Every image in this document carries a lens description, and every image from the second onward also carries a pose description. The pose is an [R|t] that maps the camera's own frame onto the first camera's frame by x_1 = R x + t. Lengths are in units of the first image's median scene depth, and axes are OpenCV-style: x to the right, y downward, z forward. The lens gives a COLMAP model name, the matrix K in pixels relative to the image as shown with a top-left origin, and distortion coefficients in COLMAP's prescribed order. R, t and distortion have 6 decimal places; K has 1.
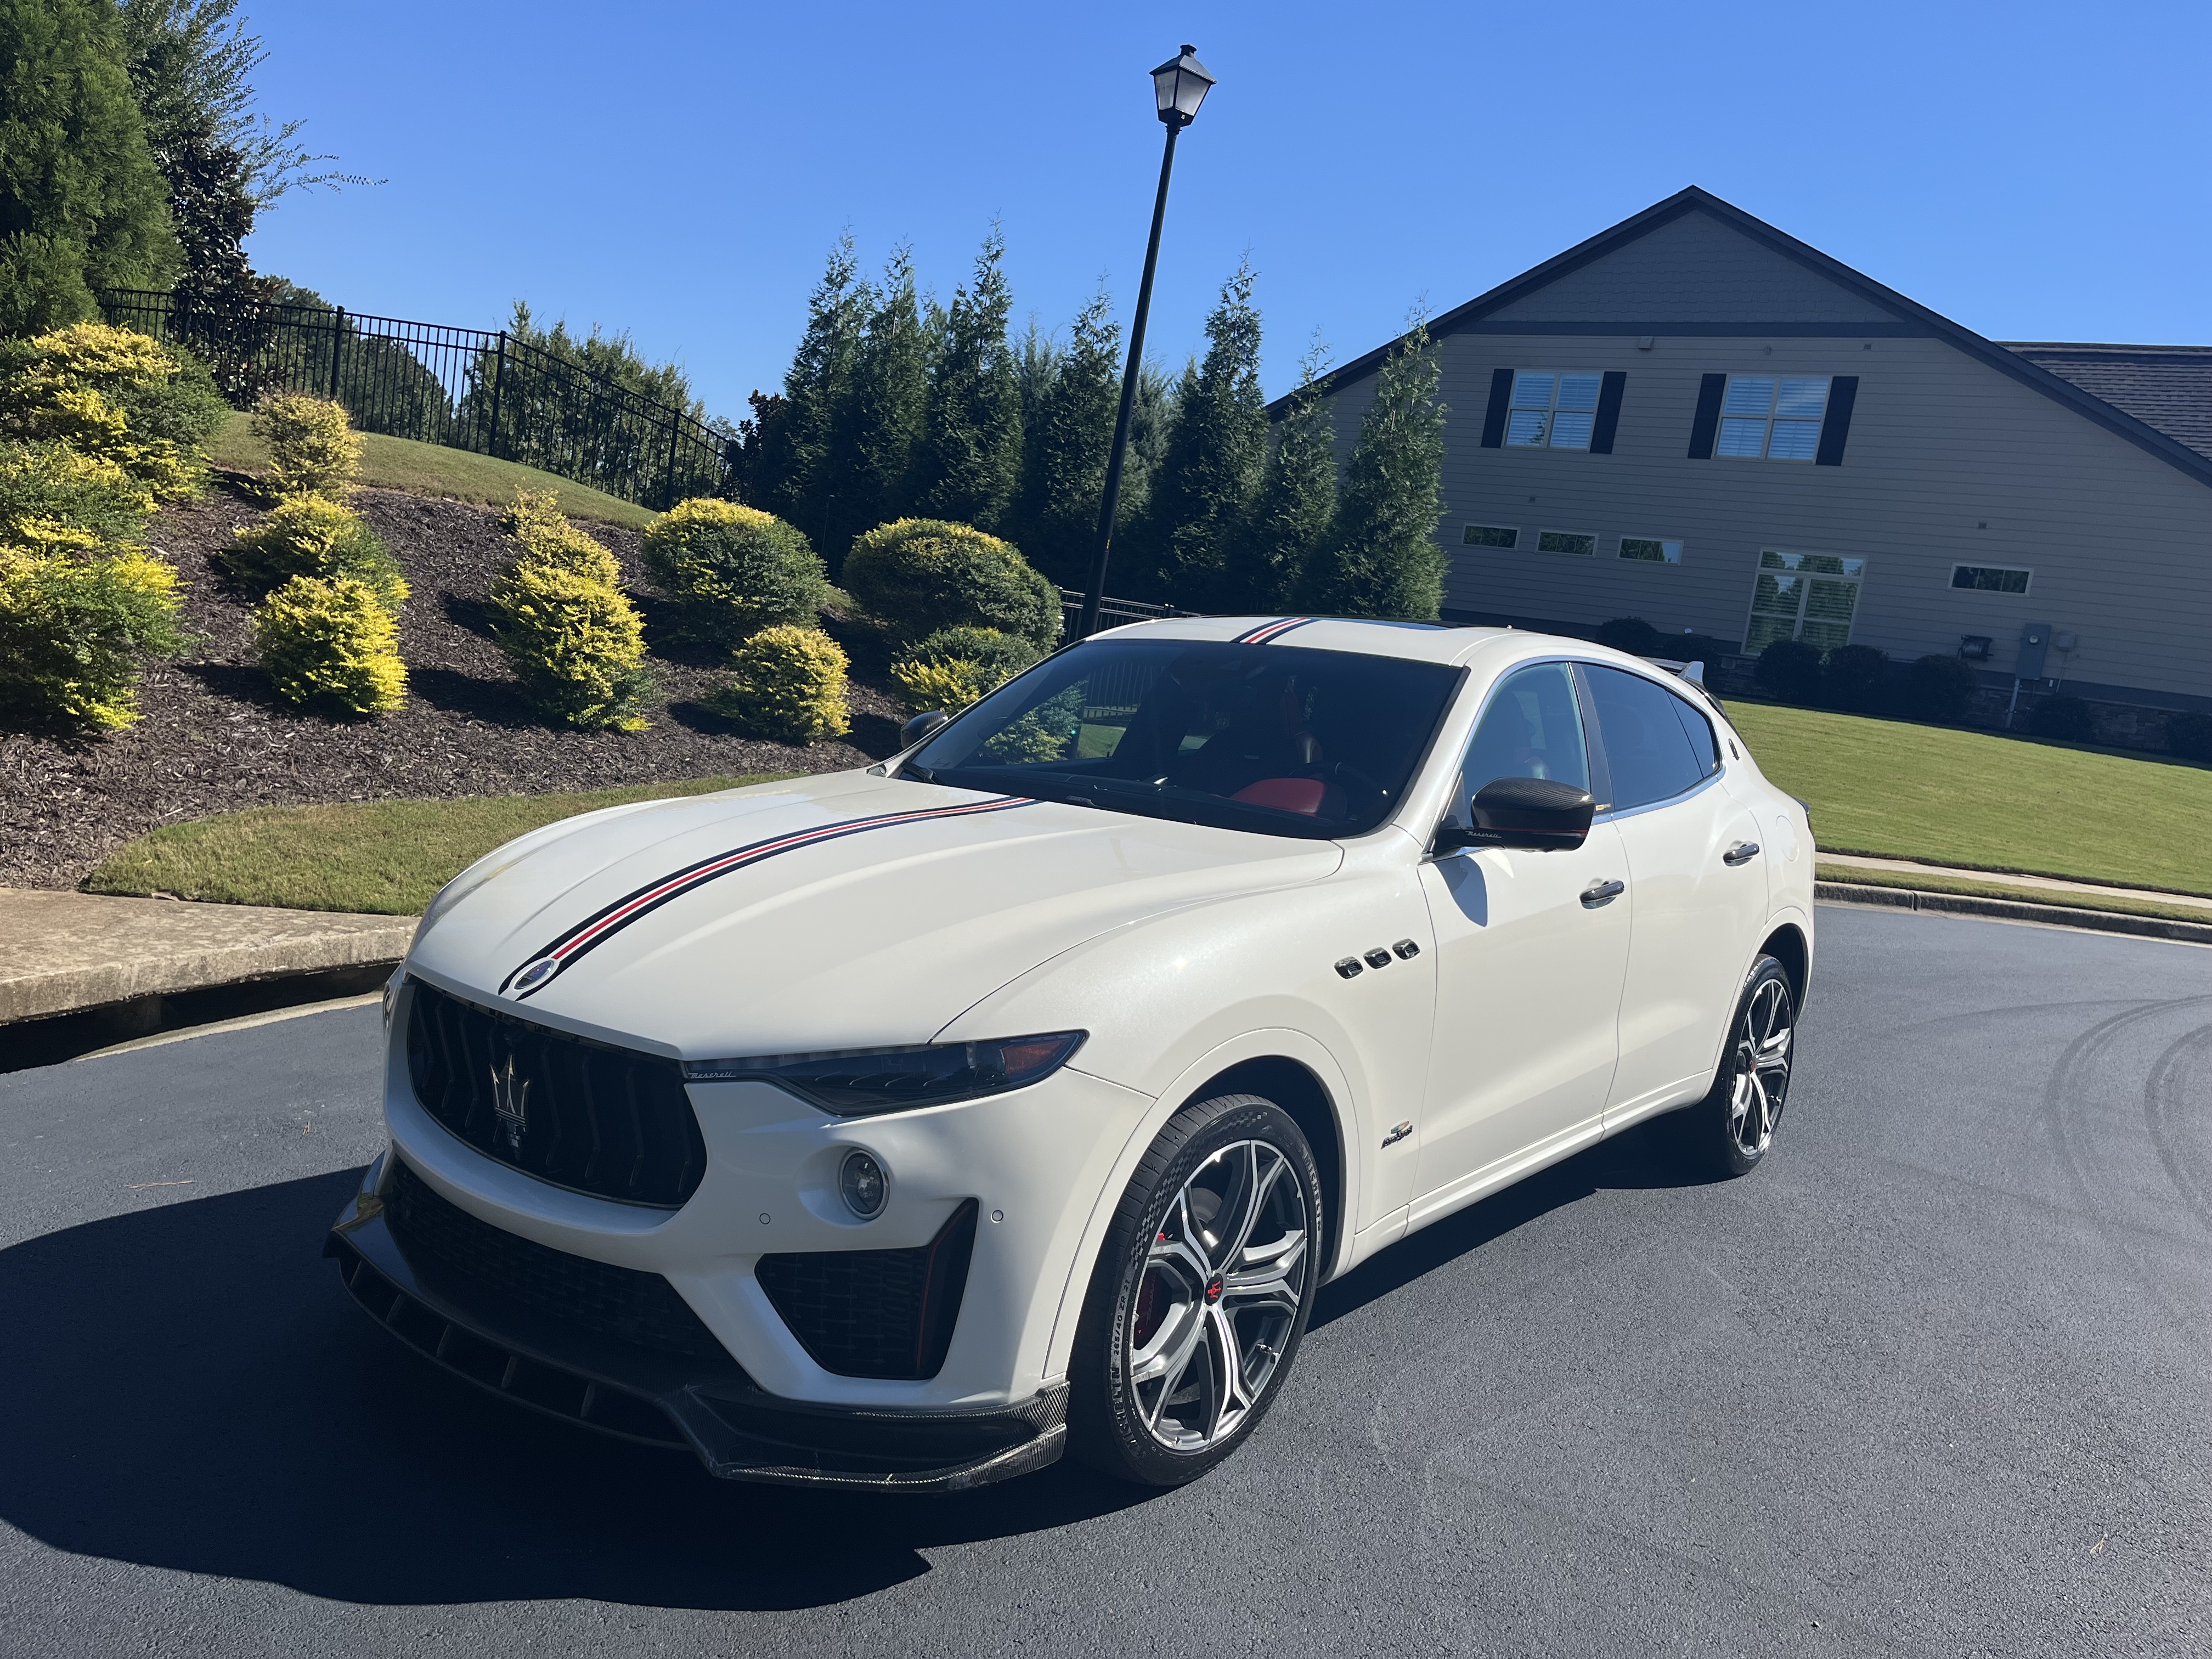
lens RADIAL K [[1727.8, 0, 1111.9], [0, 1727.8, 831.0], [0, 0, 1]] dist [0.083851, -0.124987]
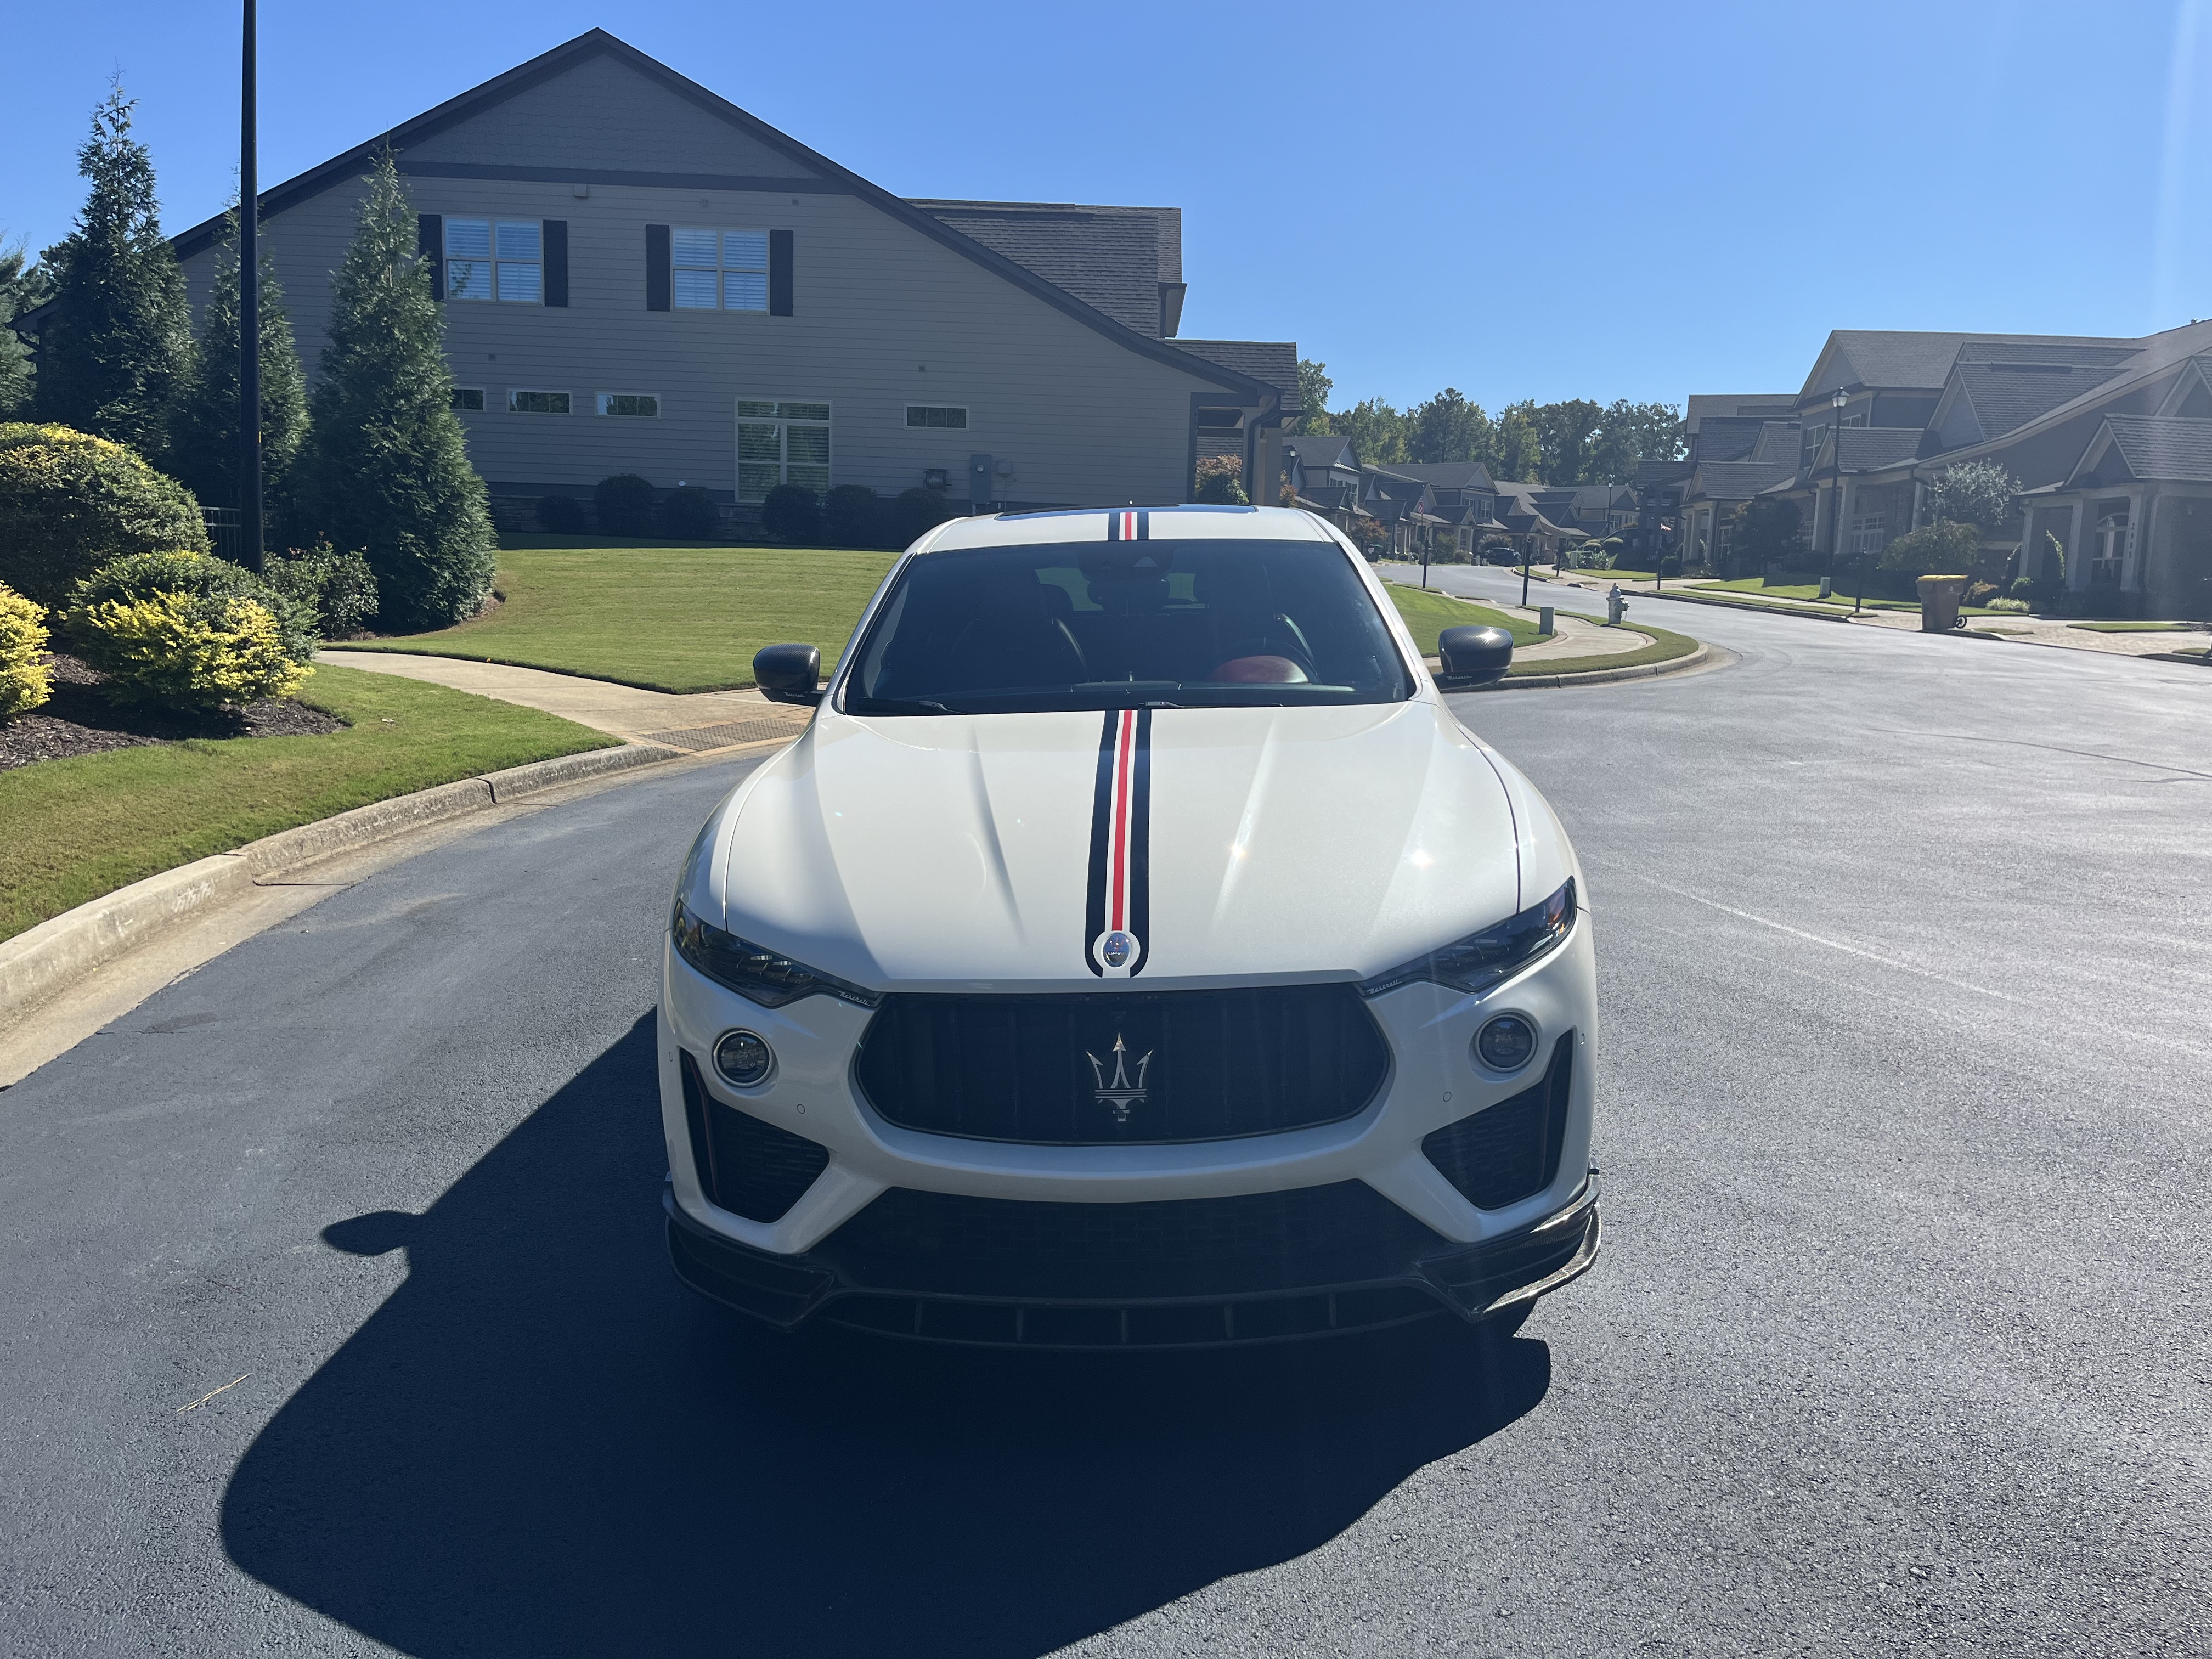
lens RADIAL K [[1727.8, 0, 1111.9], [0, 1727.8, 831.0], [0, 0, 1]] dist [0.083851, -0.124987]
pose [[0.785298, -0.201146, 0.585531, -0.115607], [0.150375, 0.979400, 0.134772, -0.015110], [-0.600578, -0.017787, 0.799368, 0.027313]]
